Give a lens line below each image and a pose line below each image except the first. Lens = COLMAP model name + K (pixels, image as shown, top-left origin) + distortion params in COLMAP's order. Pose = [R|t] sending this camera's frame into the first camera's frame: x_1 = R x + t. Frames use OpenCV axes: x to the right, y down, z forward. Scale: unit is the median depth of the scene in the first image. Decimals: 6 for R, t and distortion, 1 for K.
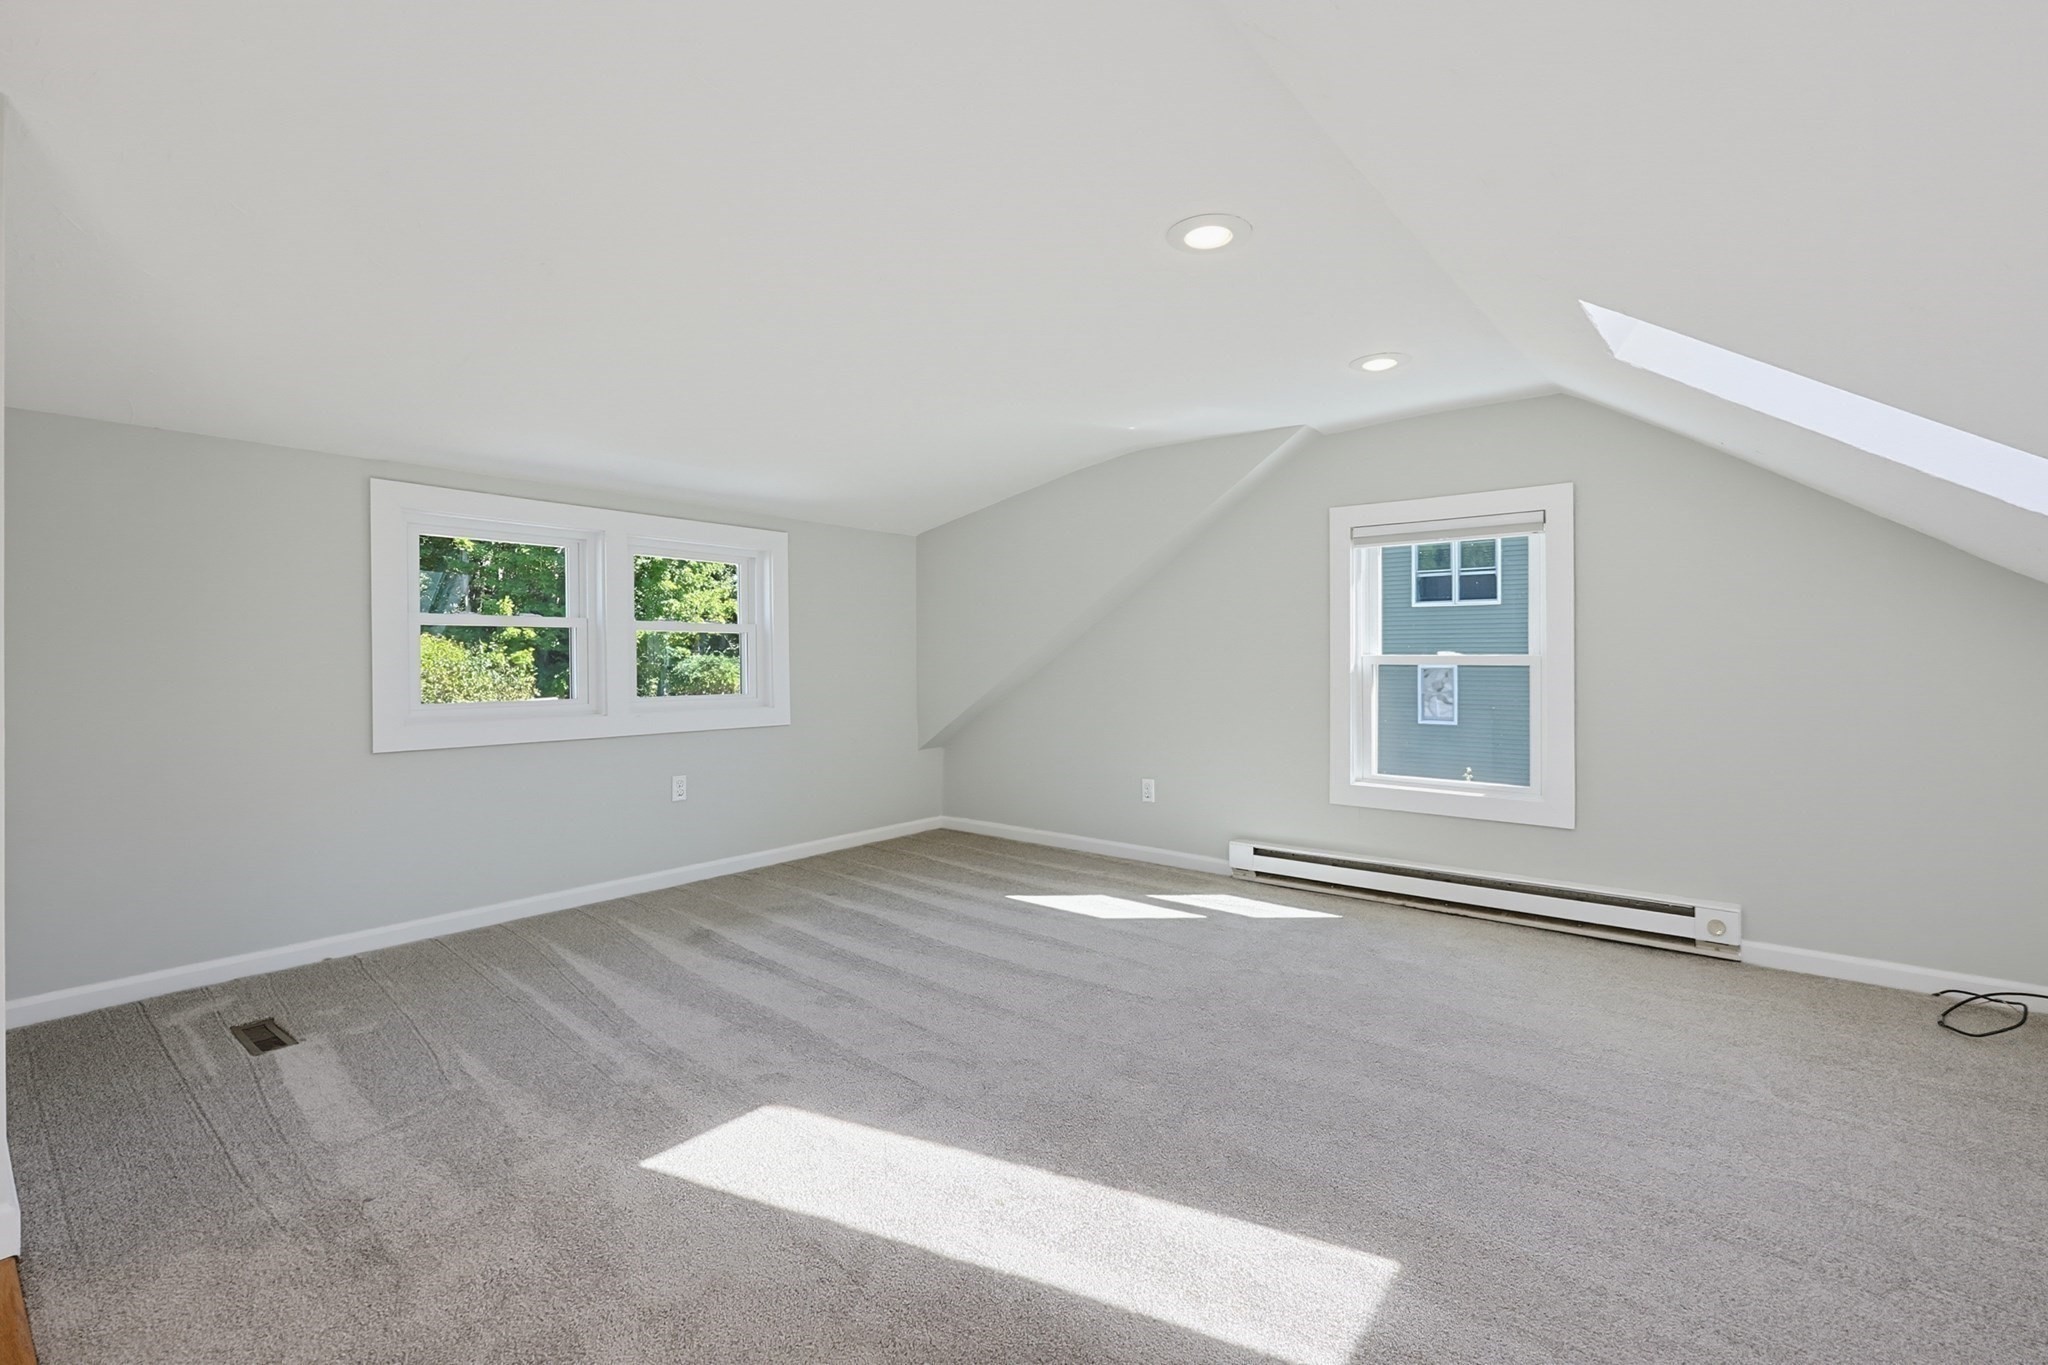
lens RADIAL K [[886.0, 0, 1014.6], [0, 886.0, 686.5], [0, 0, 1]] dist [0.001540, 0.000574]
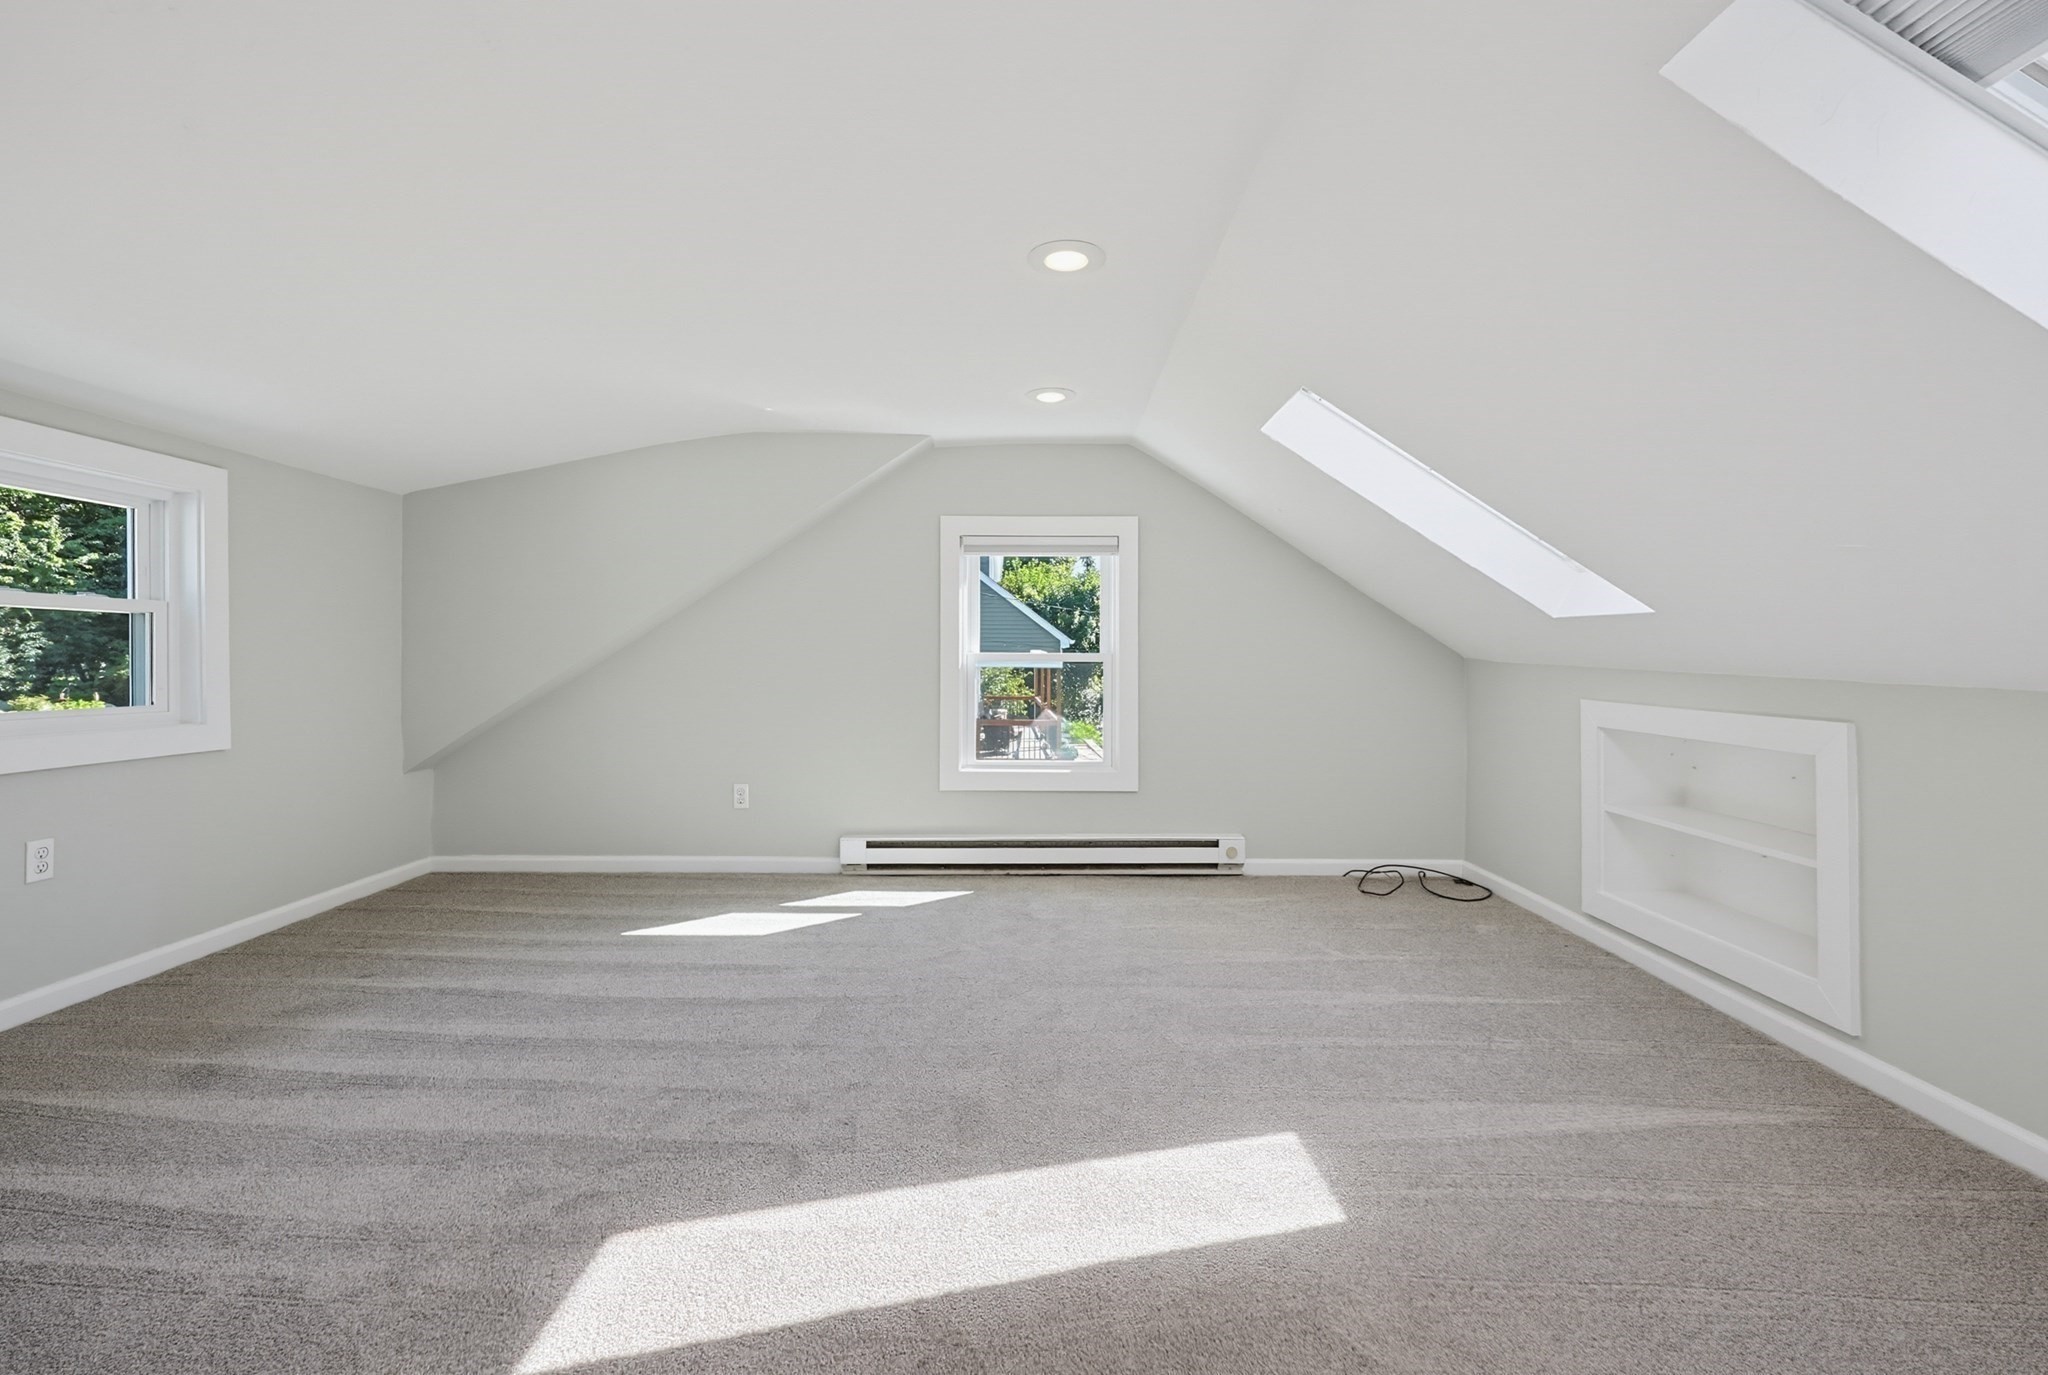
lens RADIAL K [[891.8, 0, 1022.5], [0, 891.8, 678.2], [0, 0, 1]] dist [0.001517, 0.000895]
pose [[0.785877, -0.010790, 0.618289, -0.275317], [0.017485, 0.999836, -0.004775, 0.003340], [-0.618136, 0.014563, 0.785936, 0.101556]]
